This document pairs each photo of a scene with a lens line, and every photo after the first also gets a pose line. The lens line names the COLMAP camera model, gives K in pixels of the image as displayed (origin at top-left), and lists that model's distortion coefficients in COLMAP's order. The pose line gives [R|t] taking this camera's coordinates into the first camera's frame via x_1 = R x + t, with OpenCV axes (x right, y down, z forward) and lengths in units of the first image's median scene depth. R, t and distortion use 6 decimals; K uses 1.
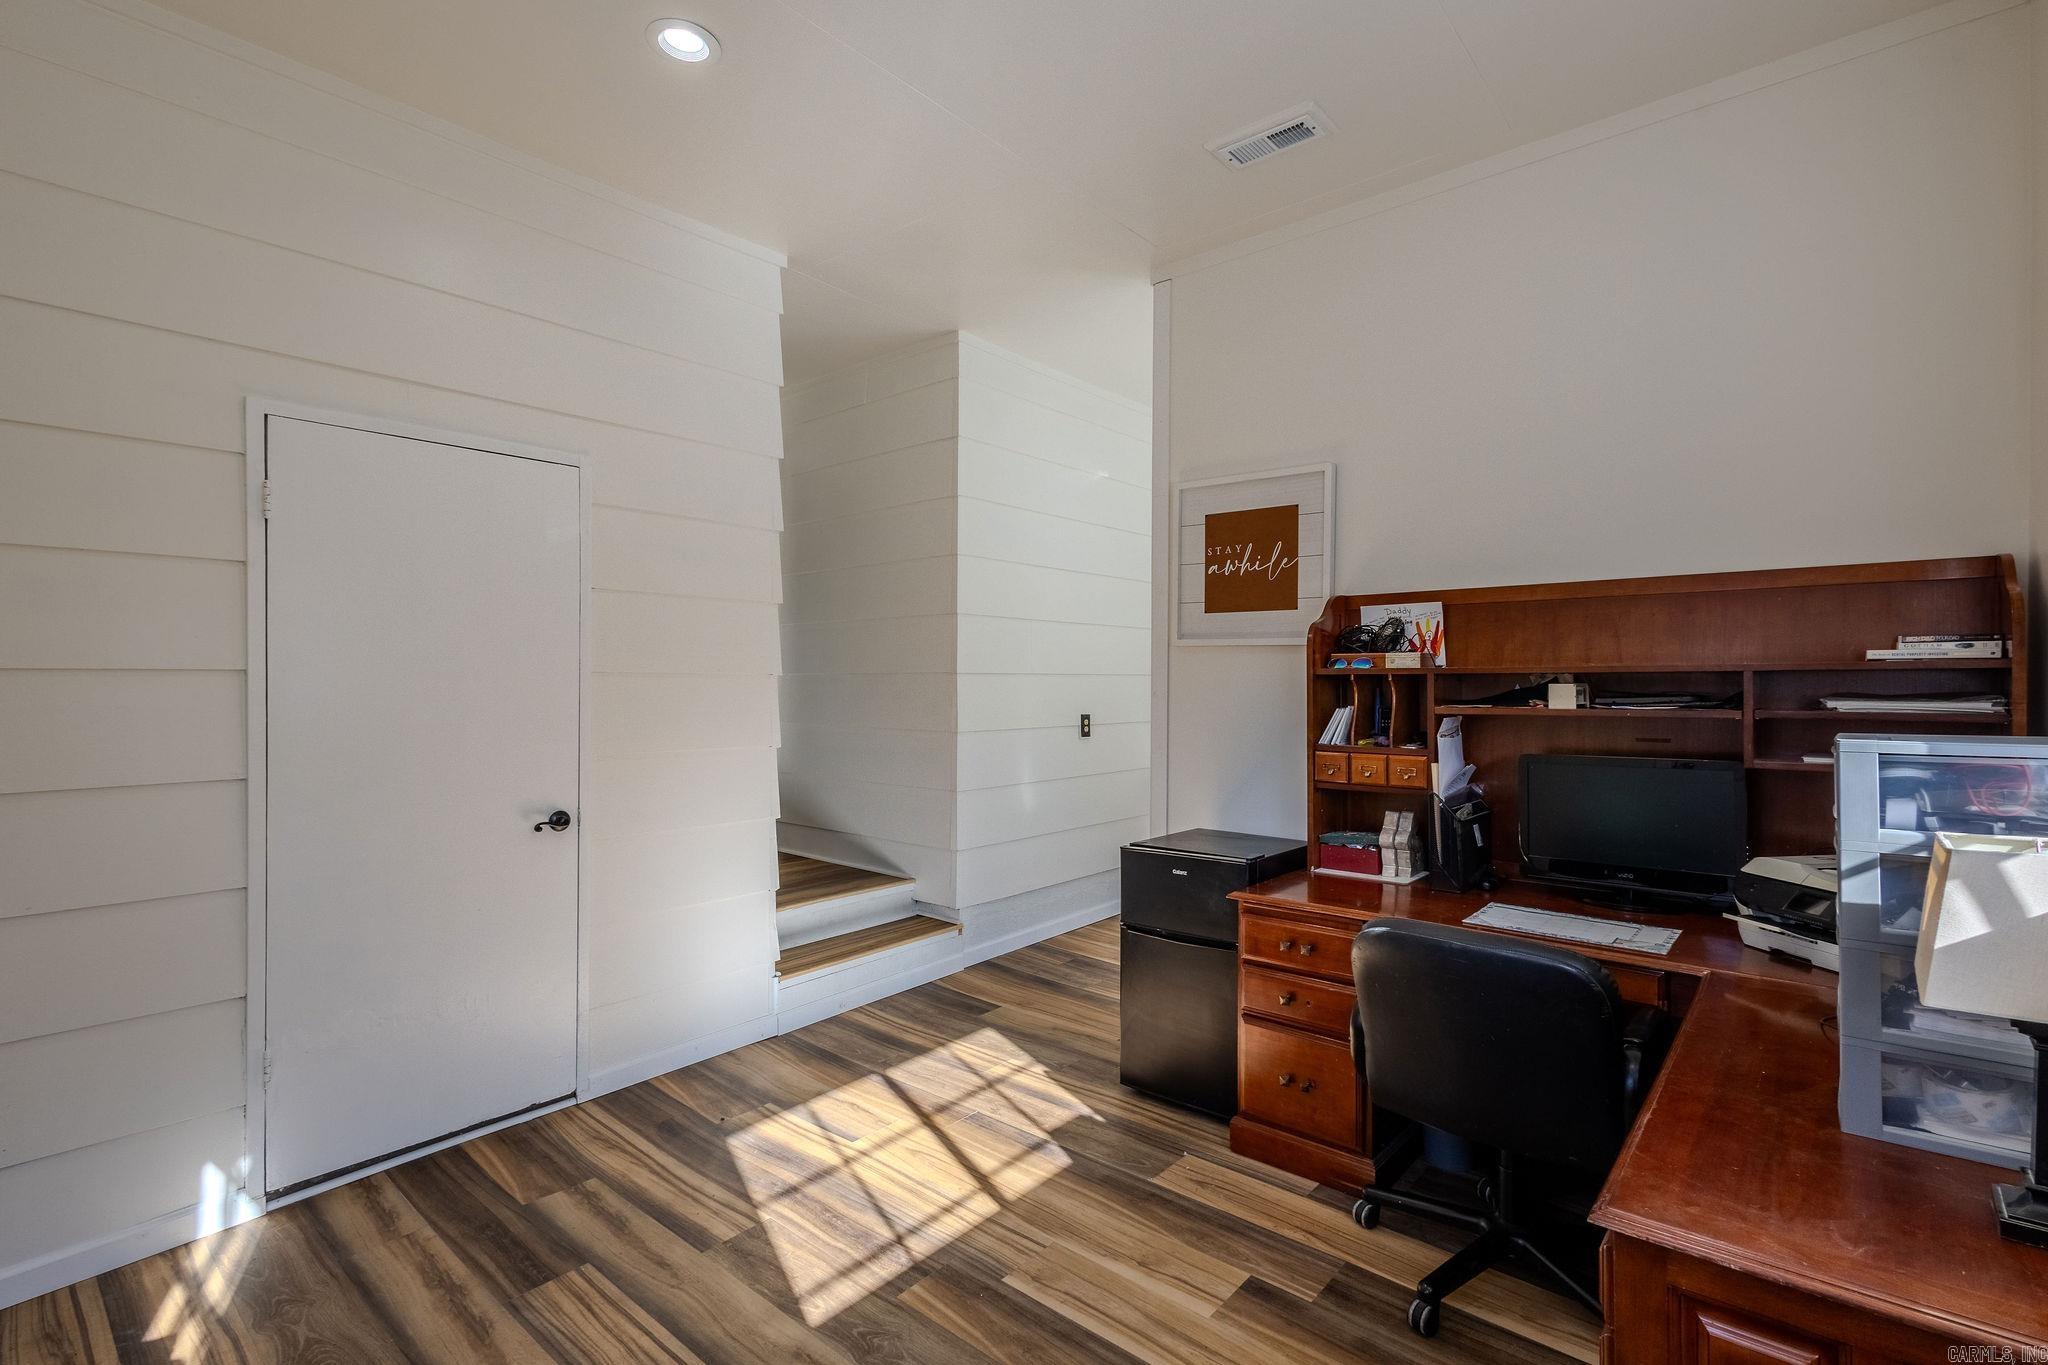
lens RADIAL K [[944.4, 0, 1011.3], [0, 944.4, 679.1], [0, 0, 1]] dist [0.002369, 0.000273]
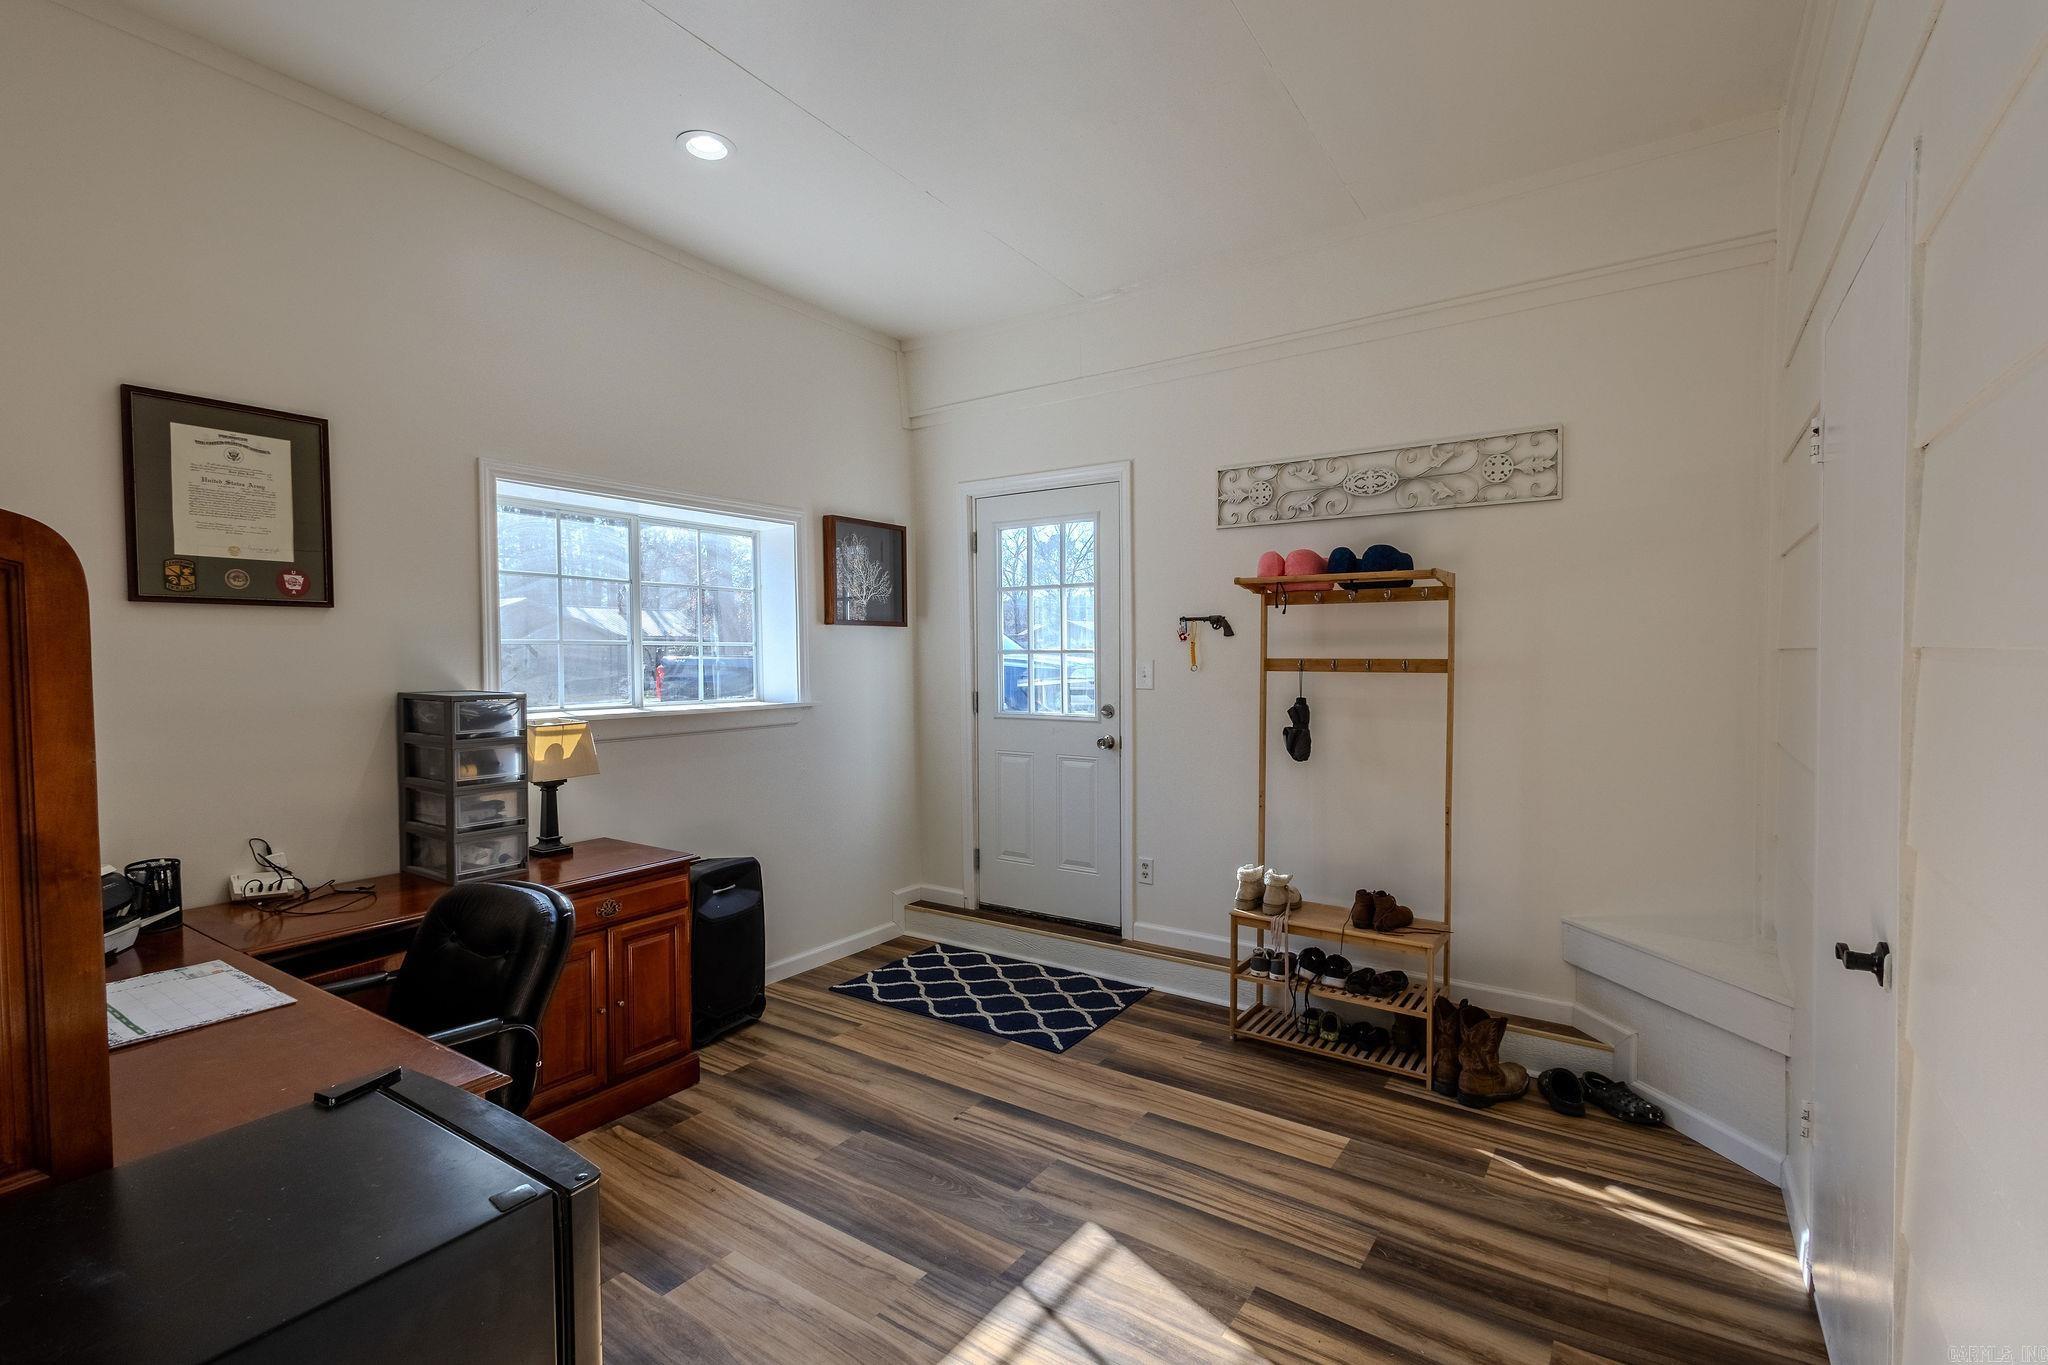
lens RADIAL K [[944.4, 0, 1011.3], [0, 944.4, 679.1], [0, 0, 1]] dist [0.002369, 0.000273]
pose [[-0.993546, 0.011268, -0.112868, 0.006377], [0.008318, 0.999612, 0.026580, -0.010607], [0.113124, 0.025470, -0.993254, 1.950524]]
